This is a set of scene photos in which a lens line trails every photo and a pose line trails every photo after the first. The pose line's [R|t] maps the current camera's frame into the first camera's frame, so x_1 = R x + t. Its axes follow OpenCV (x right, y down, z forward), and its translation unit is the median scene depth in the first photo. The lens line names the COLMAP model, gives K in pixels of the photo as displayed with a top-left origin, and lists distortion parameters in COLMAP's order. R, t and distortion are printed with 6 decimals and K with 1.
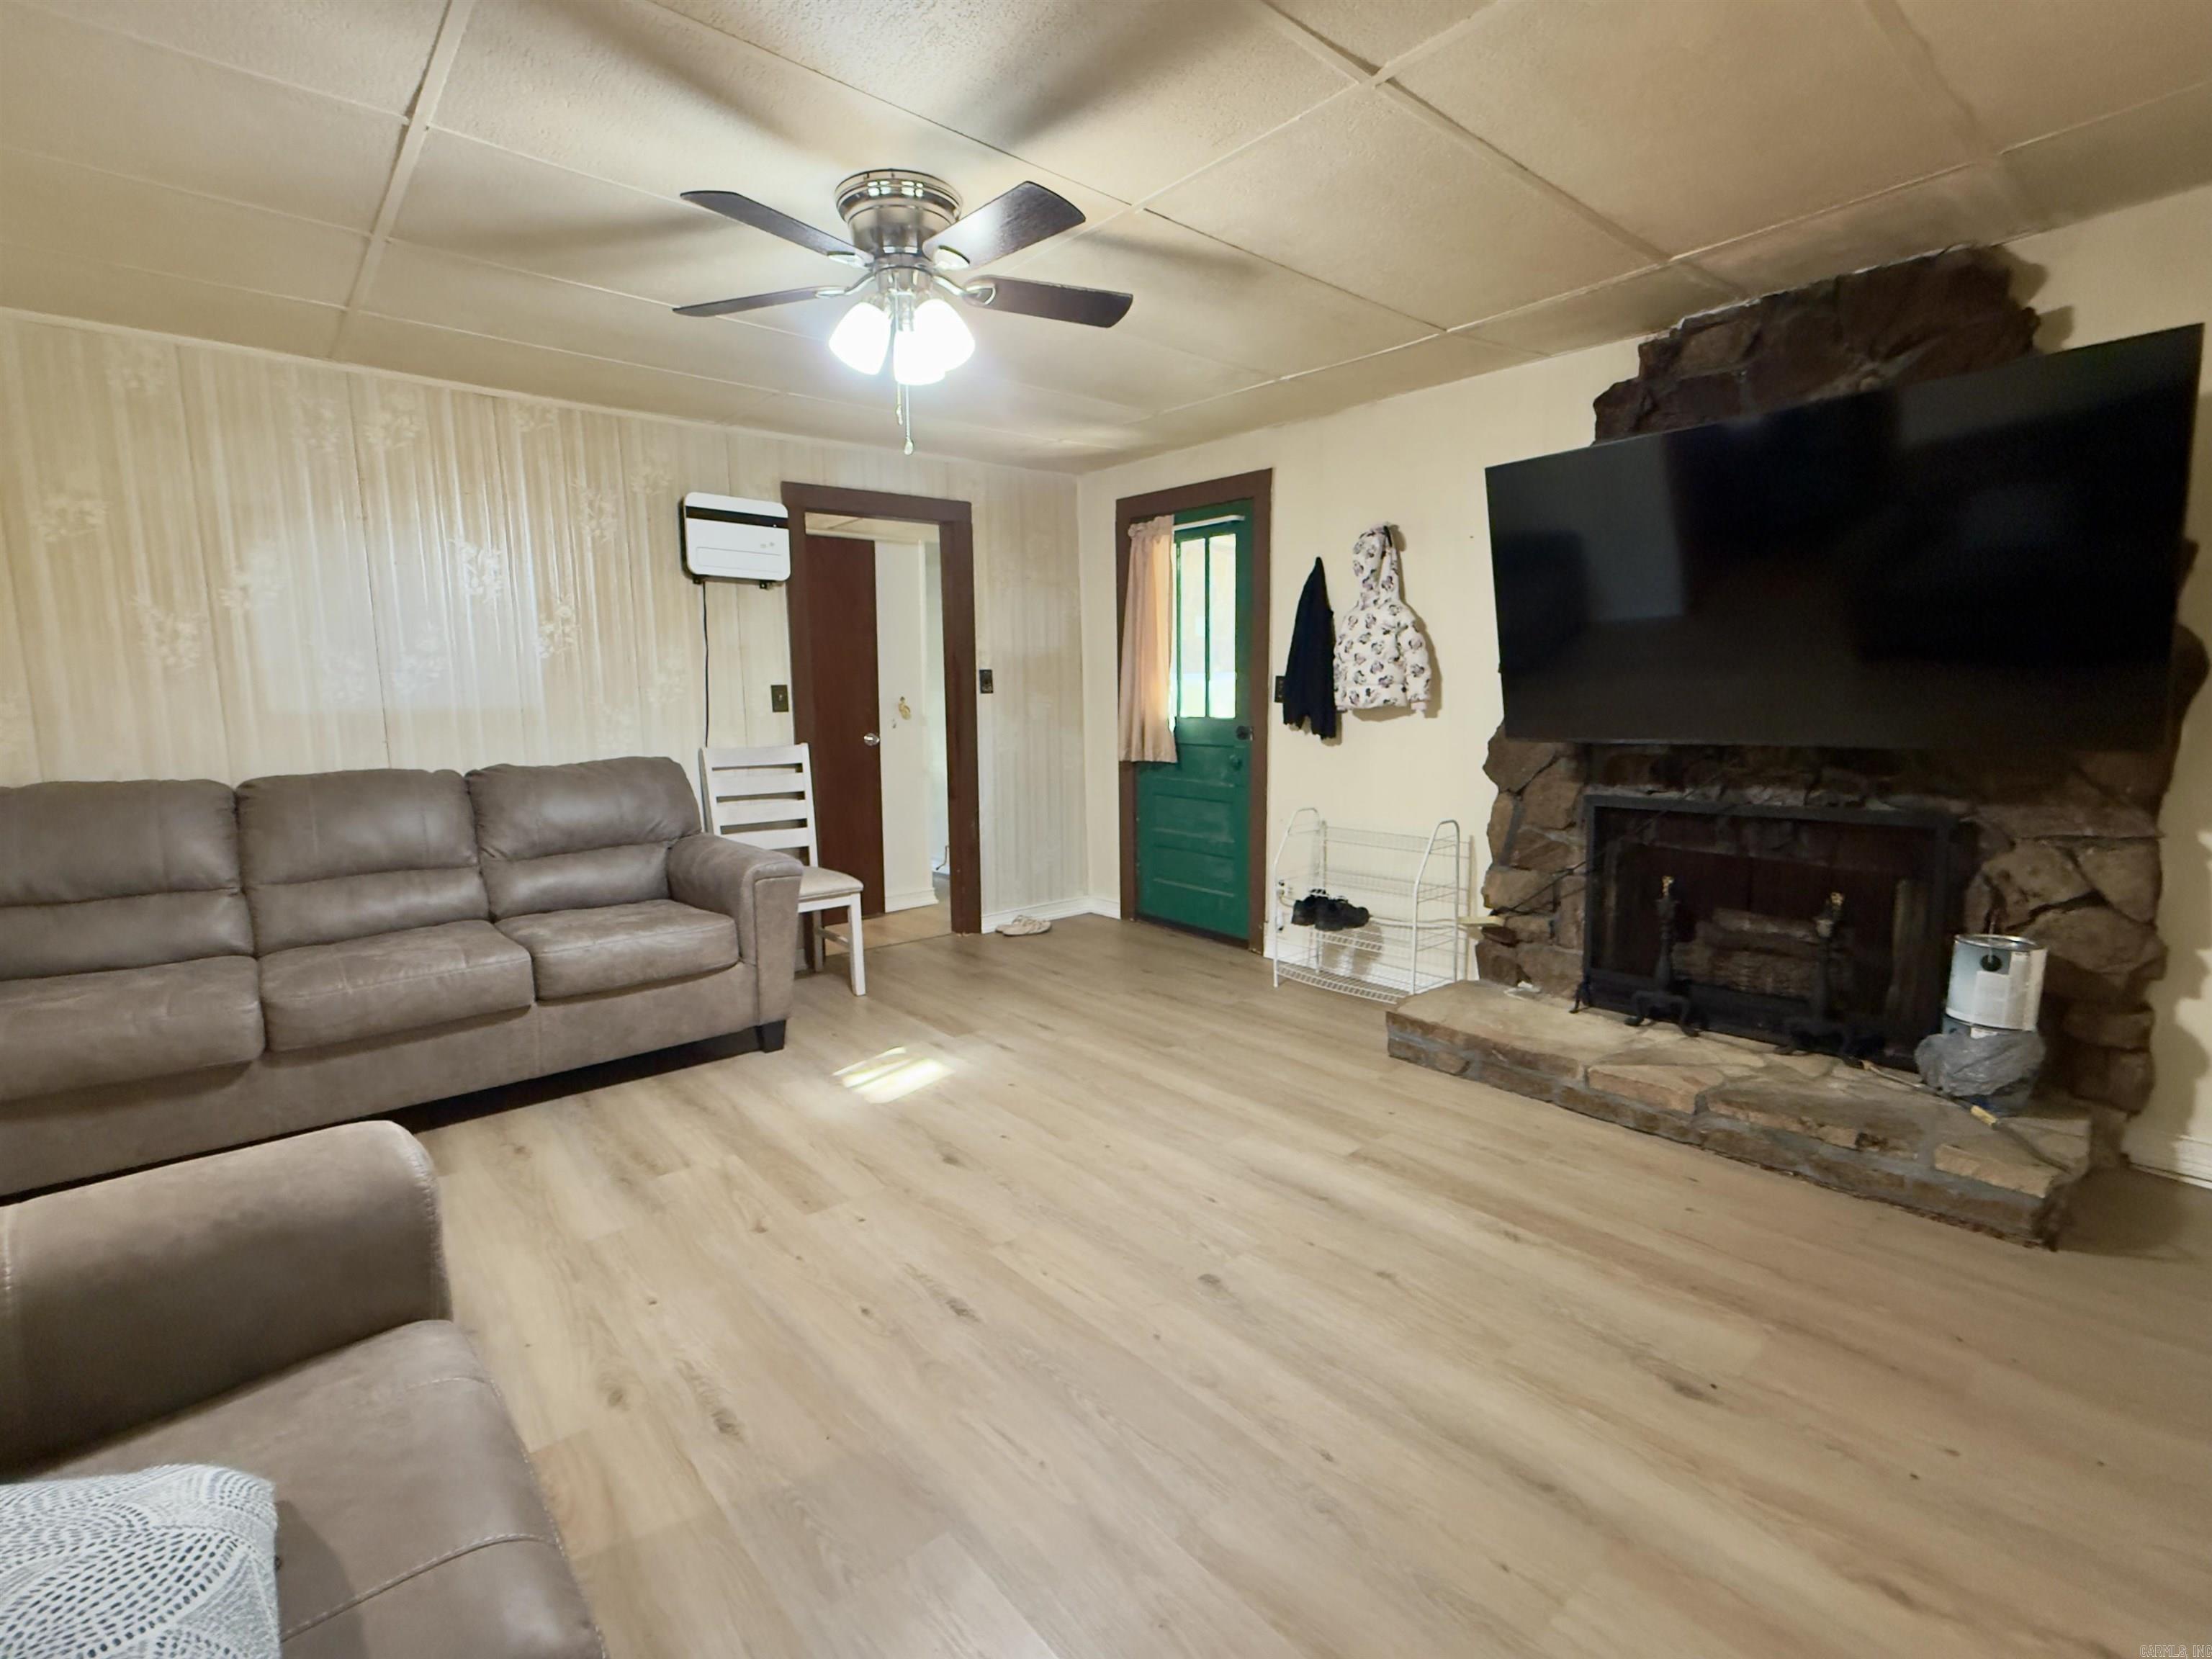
lens RADIAL K [[1021.8, 0, 1110.5], [0, 1021.8, 829.6], [0, 0, 1]] dist [0.003389, 0.000670]
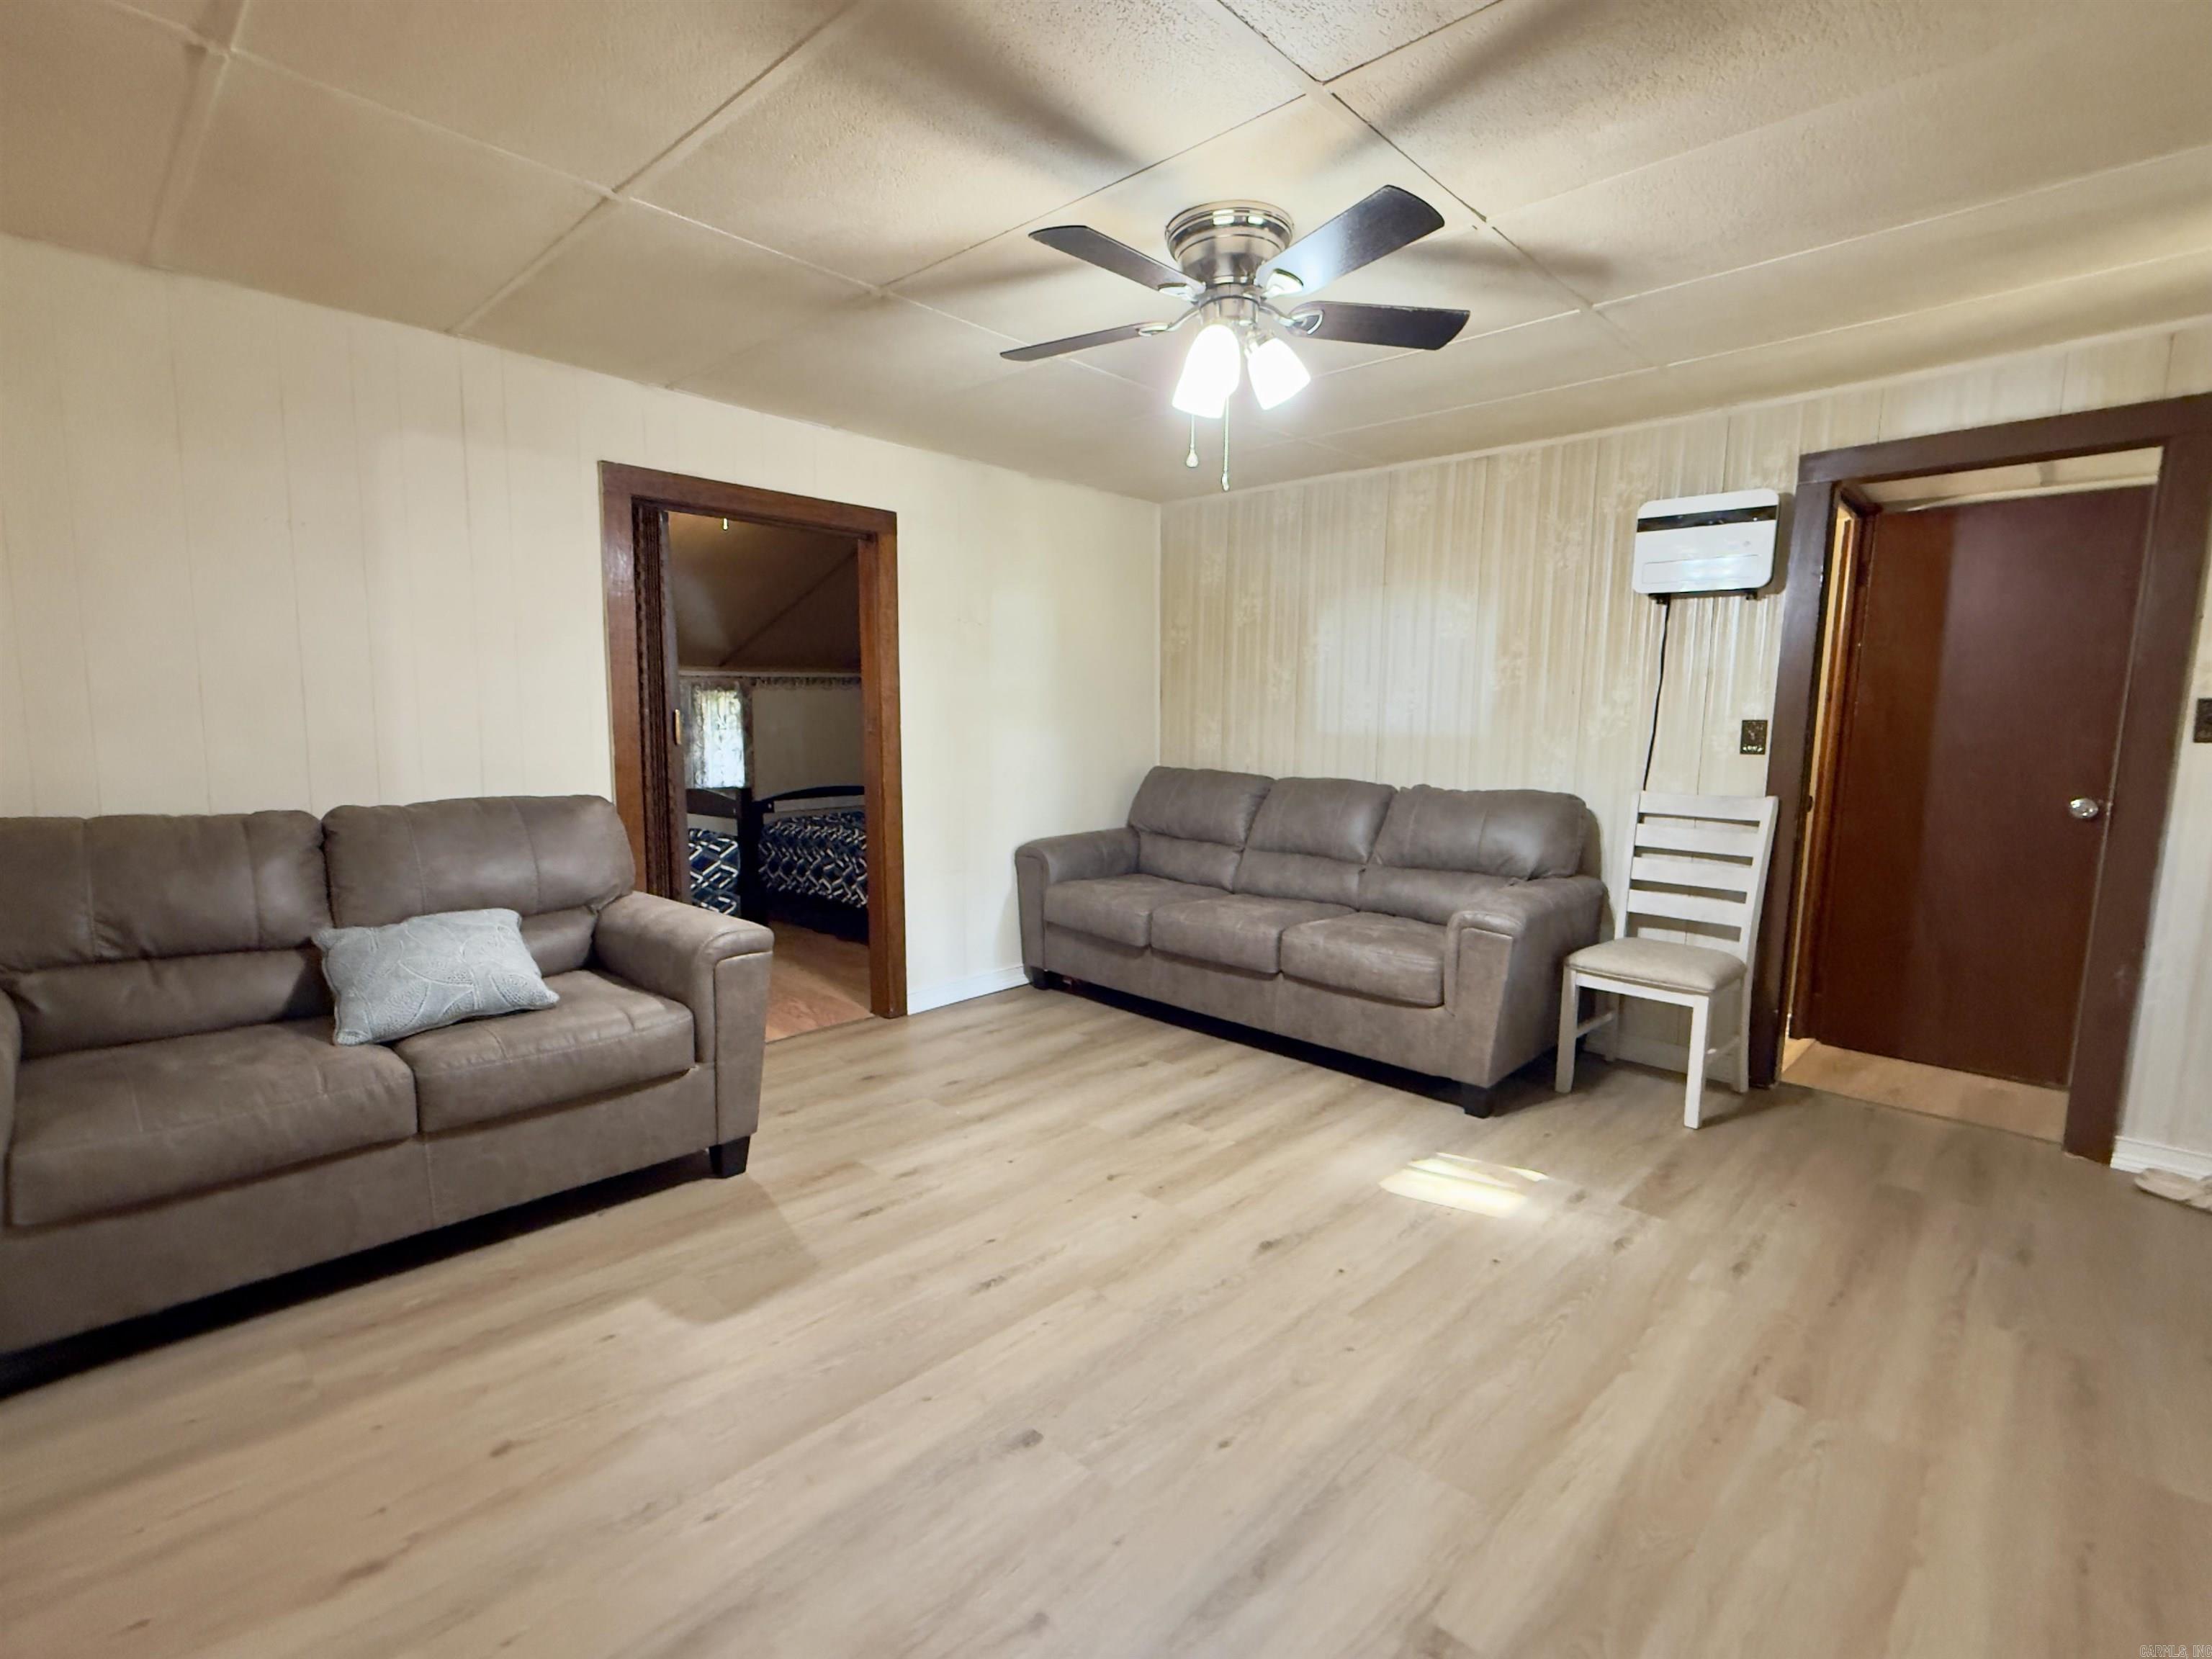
lens RADIAL K [[1021.8, 0, 1106.2], [0, 1021.8, 833.6], [0, 0, 1]] dist [0.003389, 0.000670]
pose [[0.092725, 0.130833, -0.987059, 0.500878], [-0.145529, 0.982465, 0.116553, -0.090017], [0.984999, 0.132838, 0.110139, 0.520576]]
